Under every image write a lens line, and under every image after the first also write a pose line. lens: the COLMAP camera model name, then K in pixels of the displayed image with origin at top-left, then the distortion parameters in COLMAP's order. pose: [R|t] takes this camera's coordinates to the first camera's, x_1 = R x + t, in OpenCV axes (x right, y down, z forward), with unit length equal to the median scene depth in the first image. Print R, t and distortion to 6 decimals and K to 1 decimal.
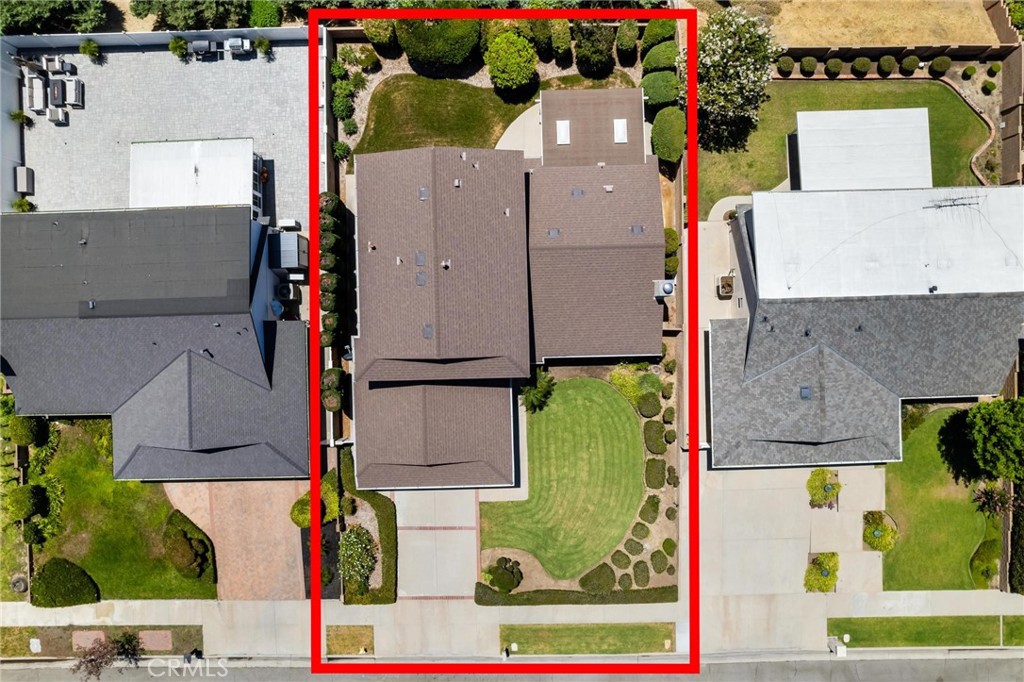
lens RADIAL K [[655.6, 0, 509.9], [0, 655.6, 327.2], [0, 0, 1]] dist [-0.023793, 0.002587]
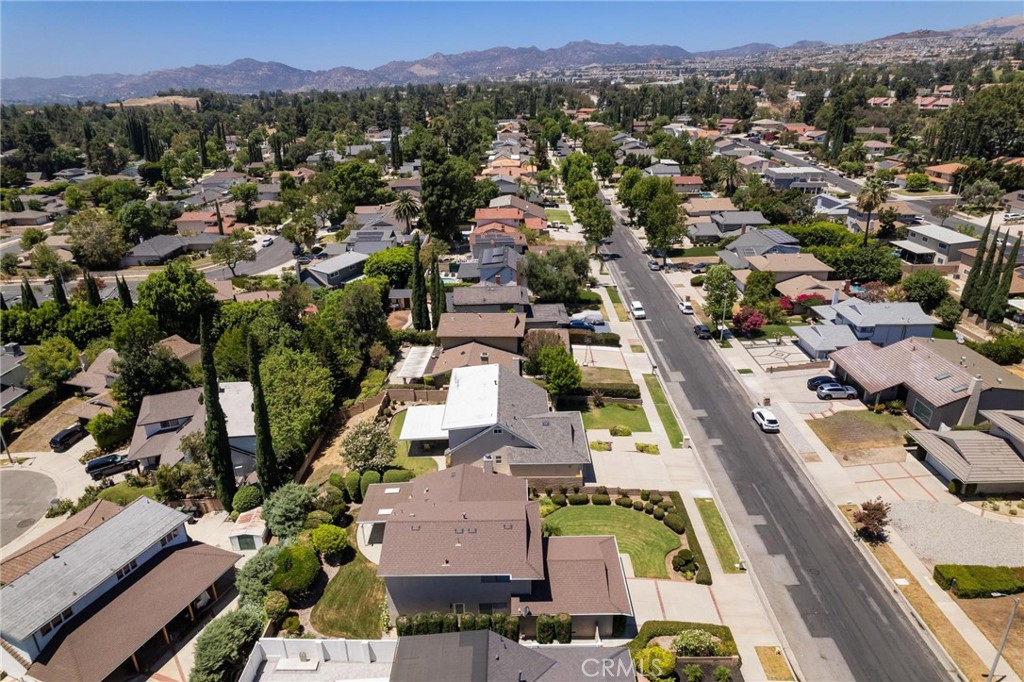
lens RADIAL K [[655.6, 0, 509.9], [0, 655.6, 327.2], [0, 0, 1]] dist [-0.023793, 0.002587]
pose [[0.034298, -0.340187, 0.939732, -1.189815], [0.999020, -0.014636, -0.041760, 0.071571], [0.027960, 0.940244, 0.339352, 0.033487]]
